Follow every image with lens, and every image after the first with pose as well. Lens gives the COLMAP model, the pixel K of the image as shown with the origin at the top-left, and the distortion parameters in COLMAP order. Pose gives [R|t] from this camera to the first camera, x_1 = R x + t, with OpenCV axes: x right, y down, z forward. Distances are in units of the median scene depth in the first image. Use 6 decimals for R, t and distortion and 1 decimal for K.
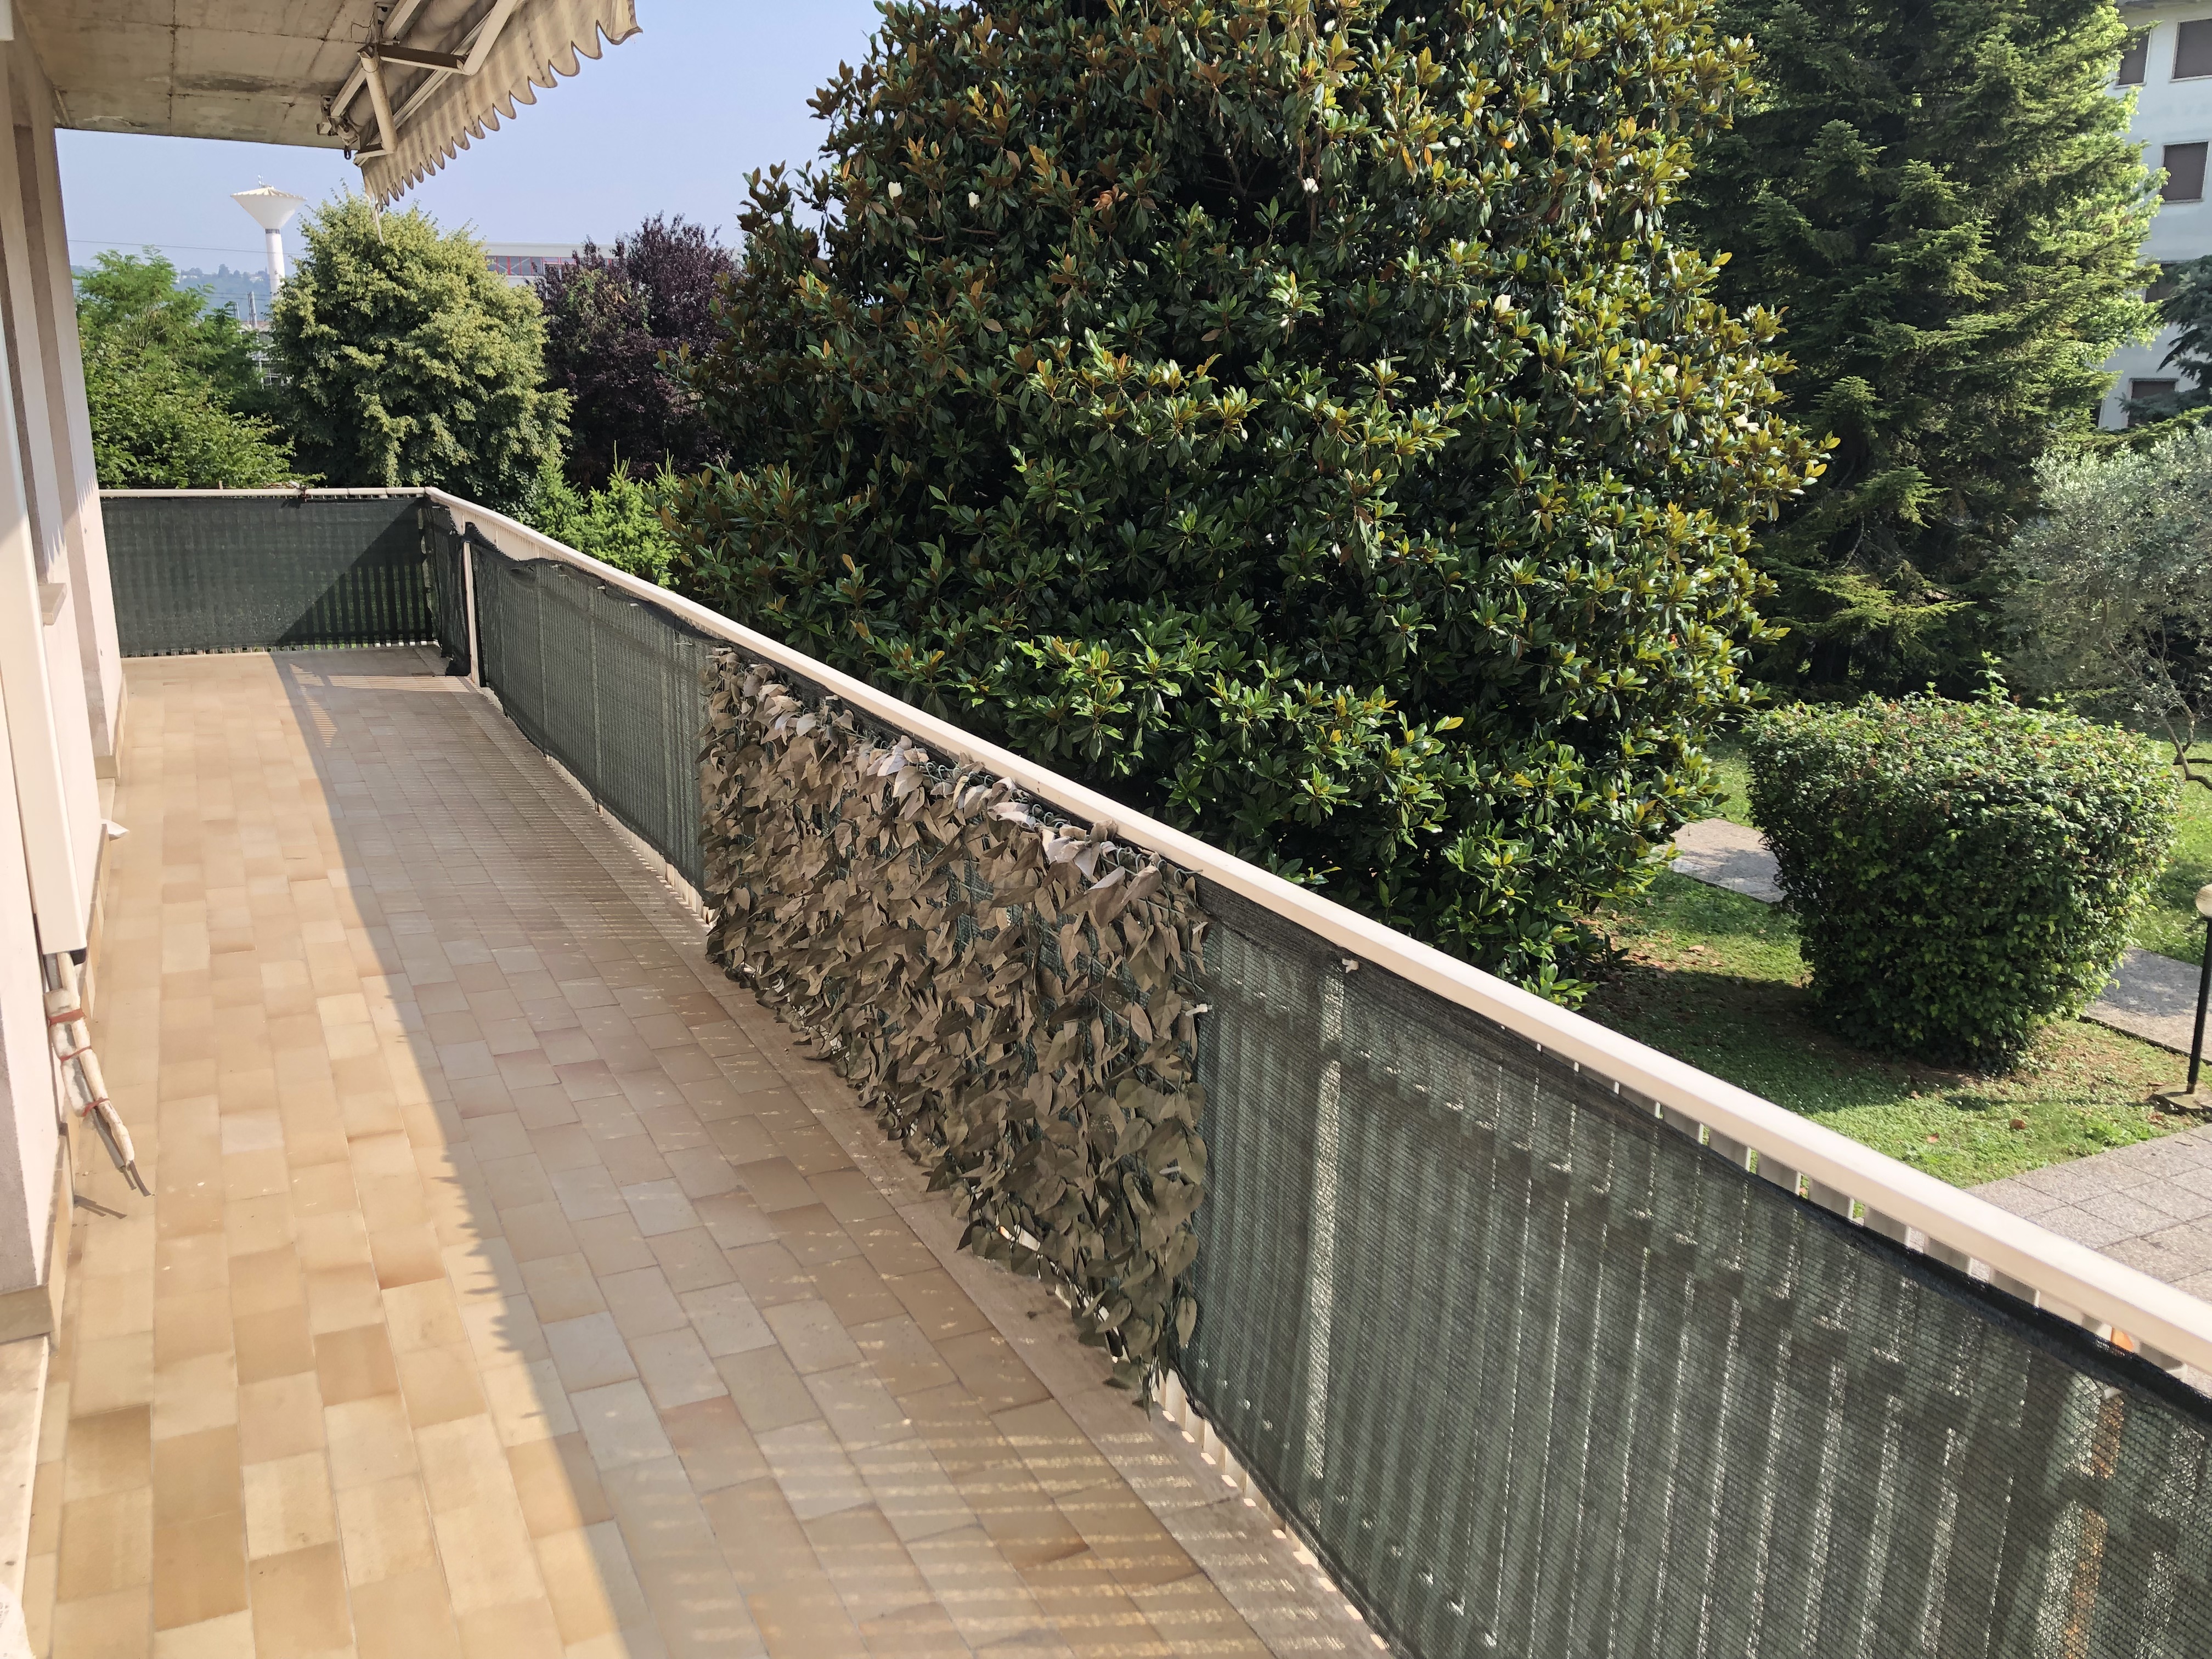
lens RADIAL K [[1819.0, 0, 1106.0], [0, 1819.0, 829.5], [0, 0, 1]] dist [-0.006886, -0.011578]
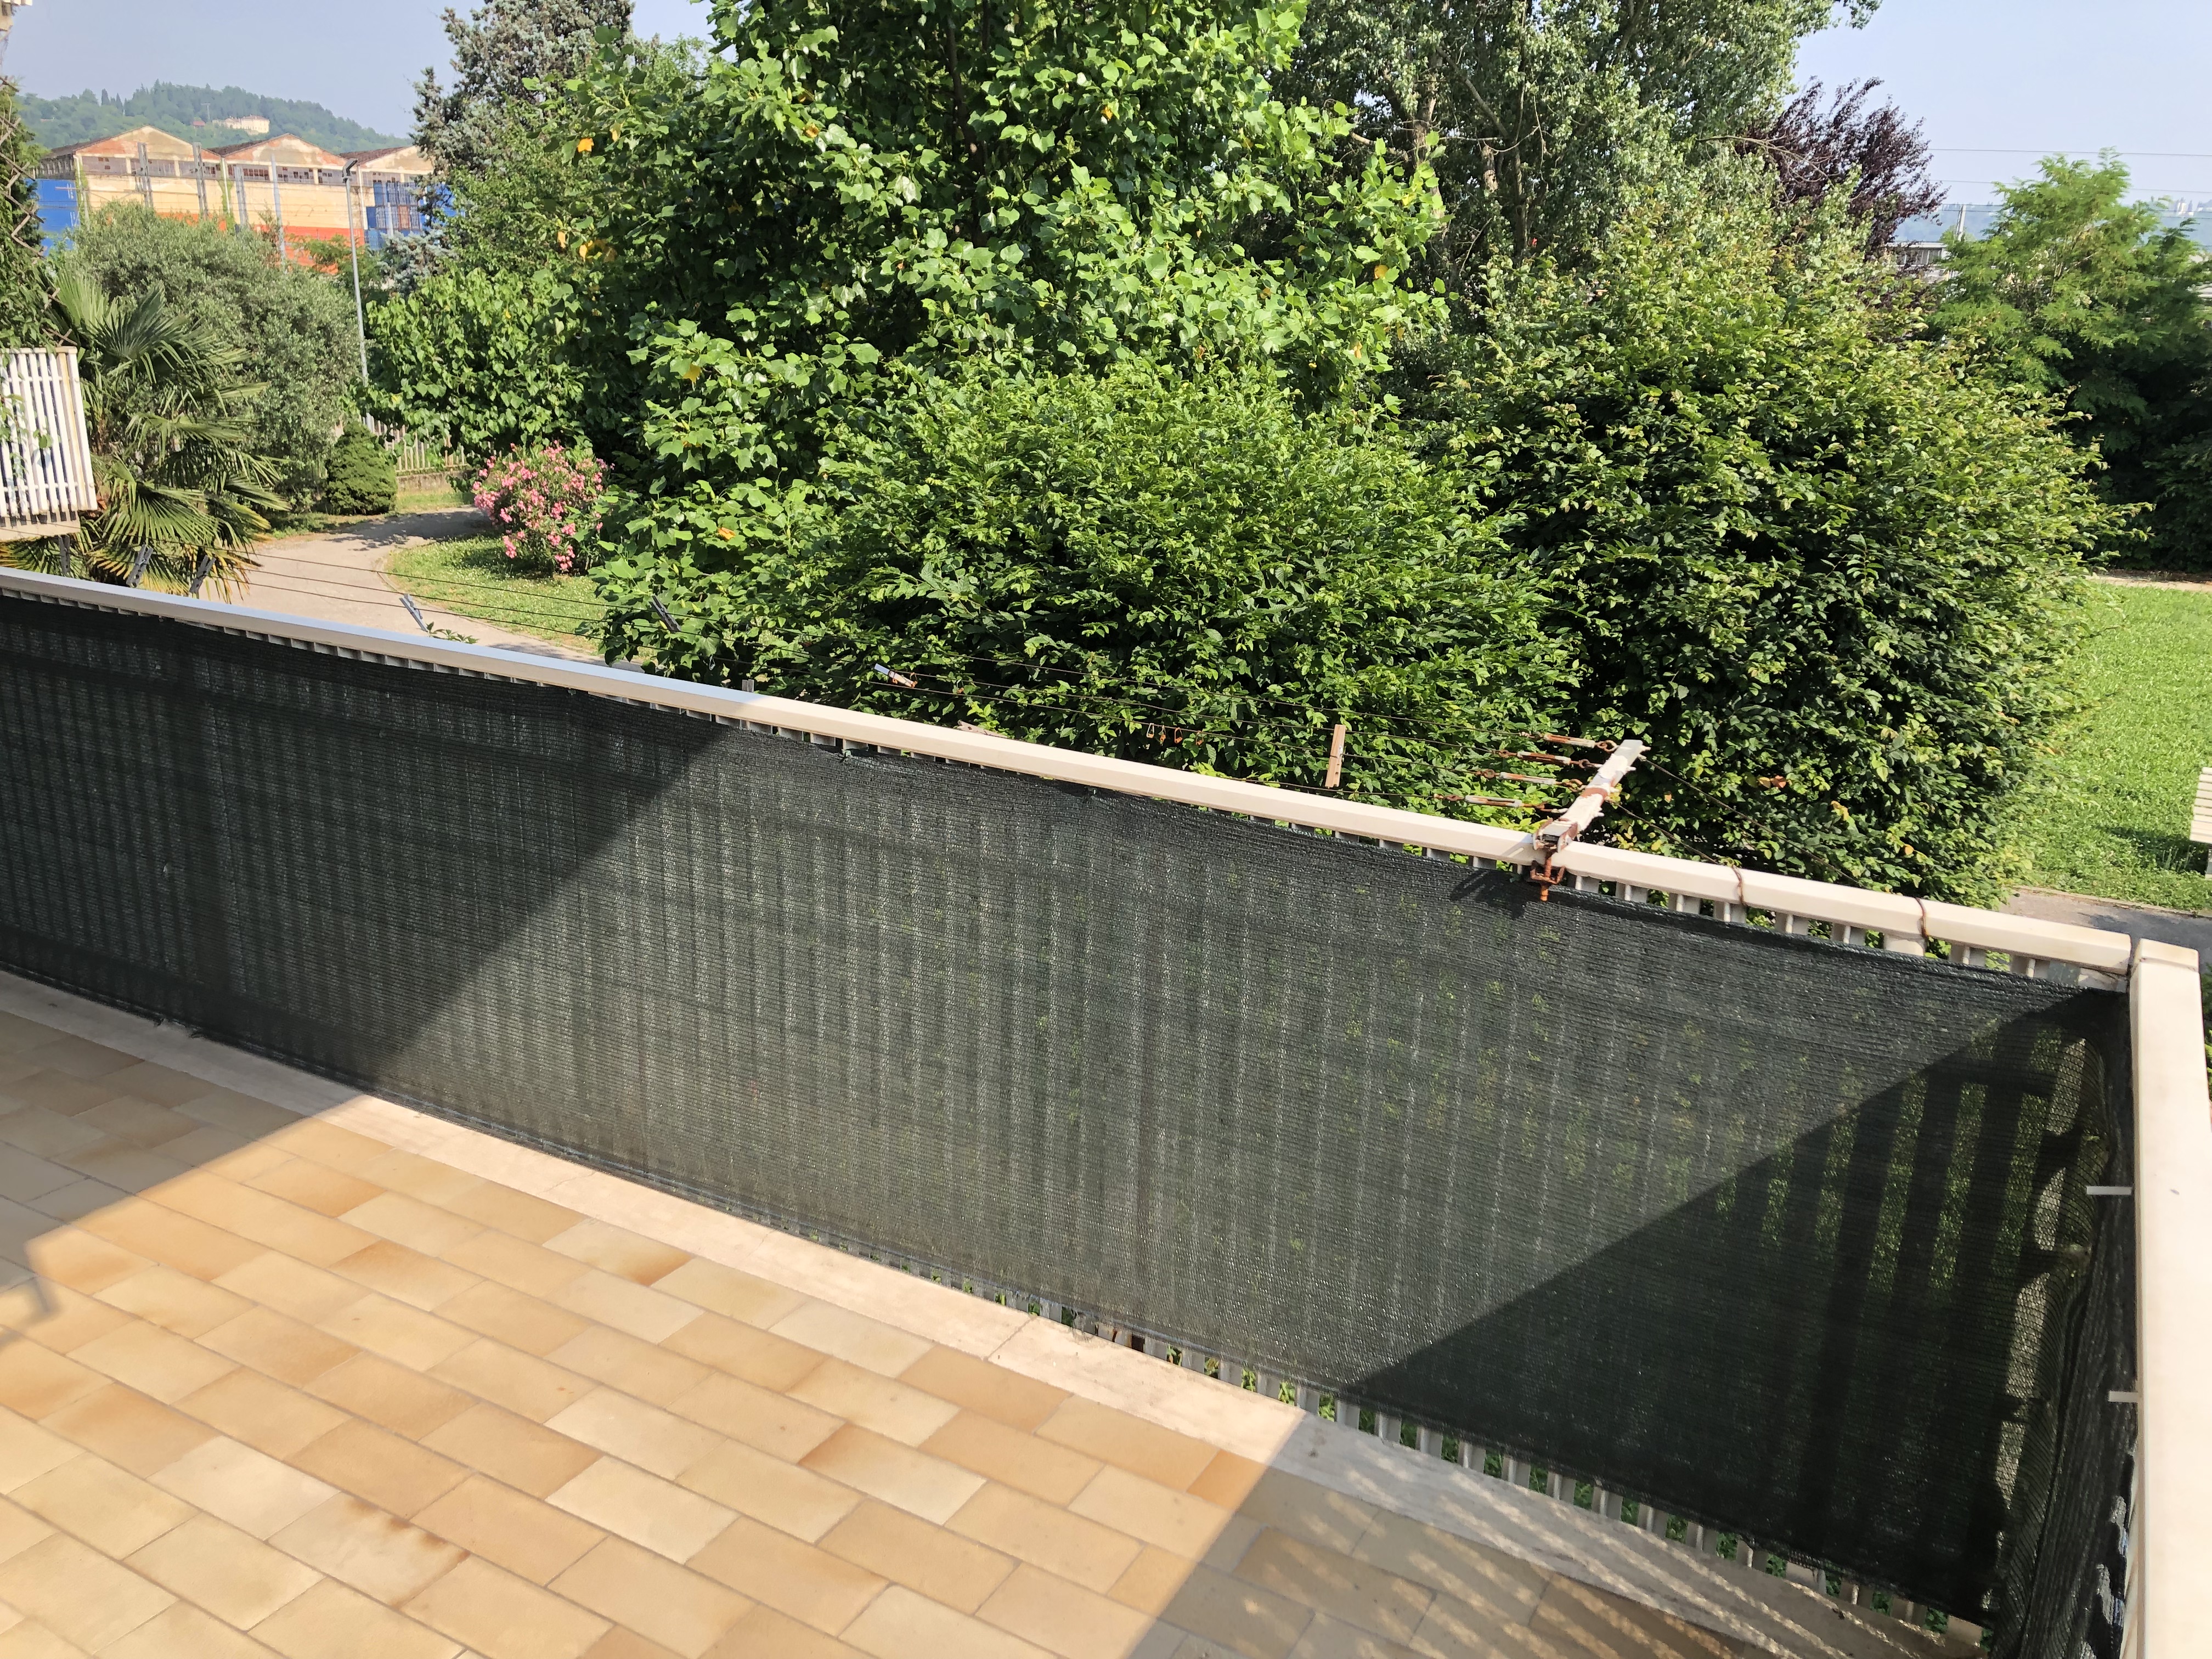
lens RADIAL K [[1819.0, 0, 1106.0], [0, 1819.0, 829.5], [0, 0, 1]] dist [-0.006886, -0.011578]
pose [[0.561123, 0.253188, -0.788059, -0.077255], [-0.227163, 0.962618, 0.147524, -0.054495], [0.795951, 0.096239, 0.597662, 0.213264]]
